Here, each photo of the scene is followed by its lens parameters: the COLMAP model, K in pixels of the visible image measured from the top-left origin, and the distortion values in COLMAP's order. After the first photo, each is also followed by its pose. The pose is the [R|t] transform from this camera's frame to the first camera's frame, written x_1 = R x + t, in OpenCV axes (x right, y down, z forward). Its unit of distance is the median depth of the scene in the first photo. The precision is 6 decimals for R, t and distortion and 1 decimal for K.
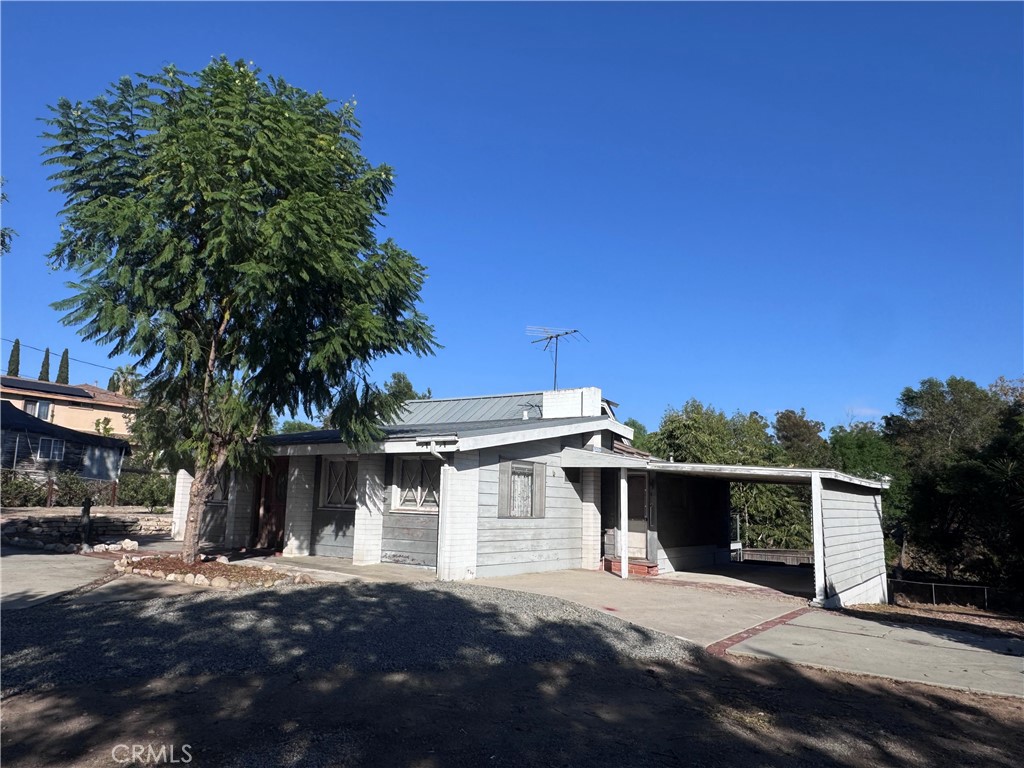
lens RADIAL K [[709.4, 0, 512.0], [0, 709.4, 384.0], [0, 0, 1]] dist [0.002395, 0.000504]
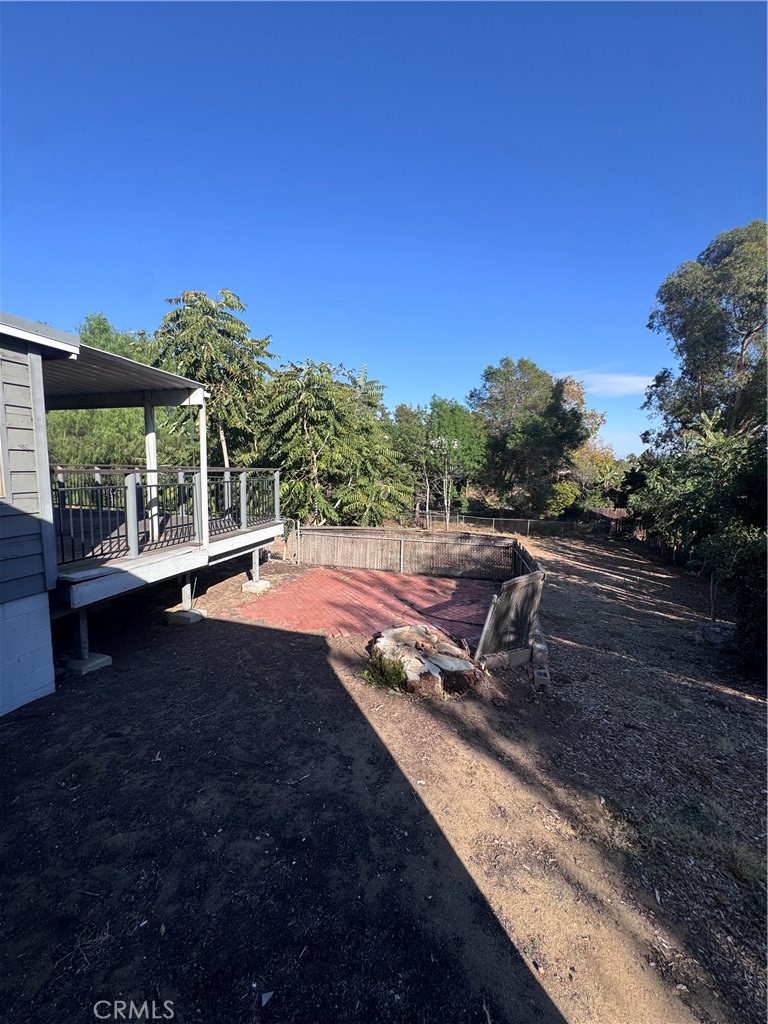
lens RADIAL K [[412.2, 0, 381.2], [0, 412.2, 504.1], [0, 0, 1]] dist [-0.002571, 0.000733]
pose [[0.949868, -0.048003, 0.308943, 0.346159], [-0.034412, 0.966088, 0.255910, 0.149250], [-0.310751, -0.253712, 0.916005, 0.815285]]
